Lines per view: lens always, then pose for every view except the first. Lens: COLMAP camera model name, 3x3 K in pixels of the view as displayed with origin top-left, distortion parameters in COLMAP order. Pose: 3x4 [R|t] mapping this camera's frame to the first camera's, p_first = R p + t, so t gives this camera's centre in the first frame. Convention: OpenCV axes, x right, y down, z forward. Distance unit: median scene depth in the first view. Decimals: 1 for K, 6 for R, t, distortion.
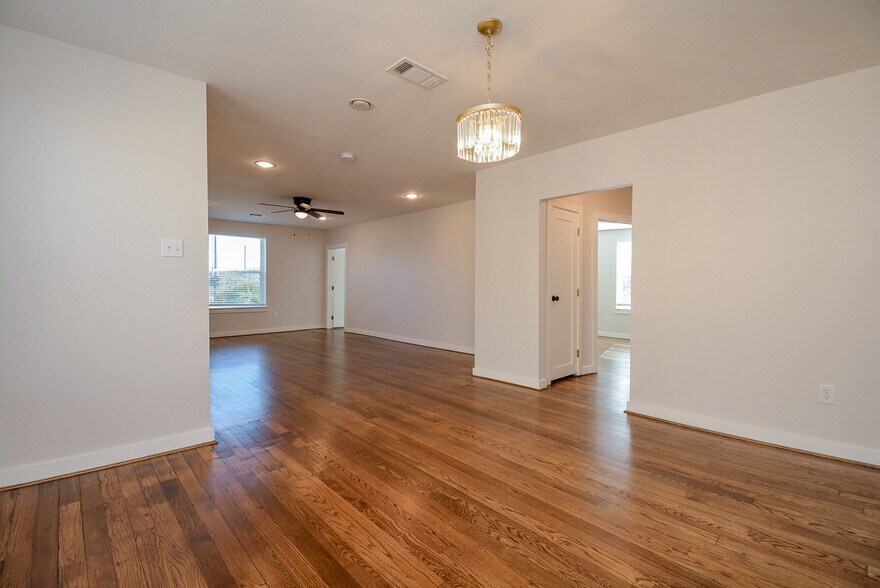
lens RADIAL K [[387.5, 0, 434.9], [0, 387.5, 282.7], [0, 0, 1]] dist [0.002974, -0.013208]
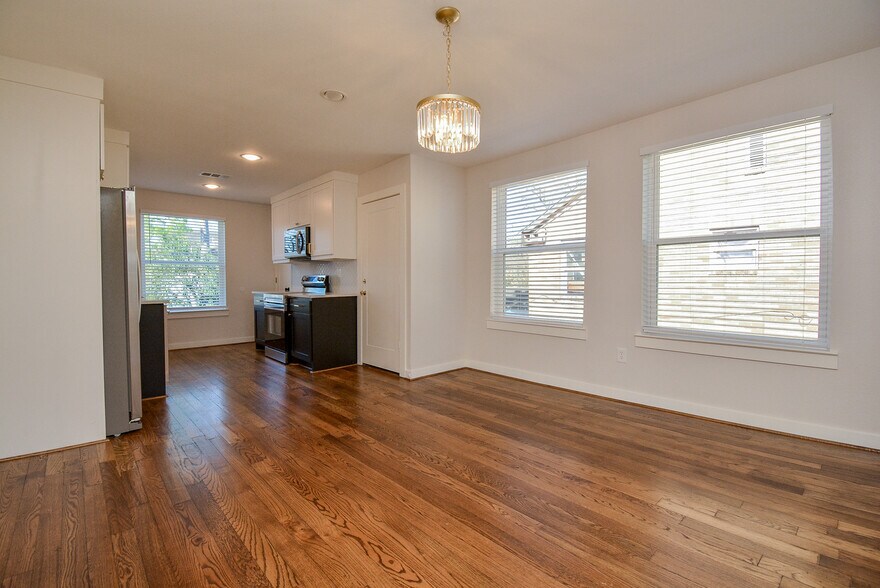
lens RADIAL K [[387.5, 0, 434.9], [0, 387.5, 282.7], [0, 0, 1]] dist [0.002974, -0.013208]
pose [[-0.999897, 0.003397, 0.013929, 0.154357], [0.003387, 0.999994, -0.000741, 0.025645], [-0.013932, -0.000694, -0.999903, 1.942144]]
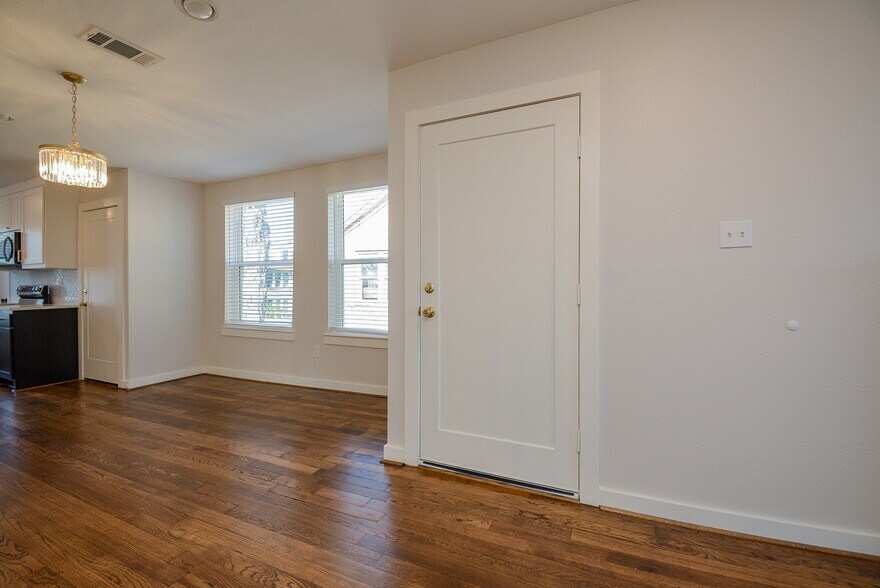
lens RADIAL K [[382.2, 0, 438.3], [0, 382.2, 286.3], [0, 0, 1]] dist [0.000376, -0.019966]
pose [[-0.921765, 0.002564, -0.387742, -0.429100], [0.005422, 0.999966, -0.006278, 0.004948], [0.387712, -0.007889, -0.921747, 2.406387]]
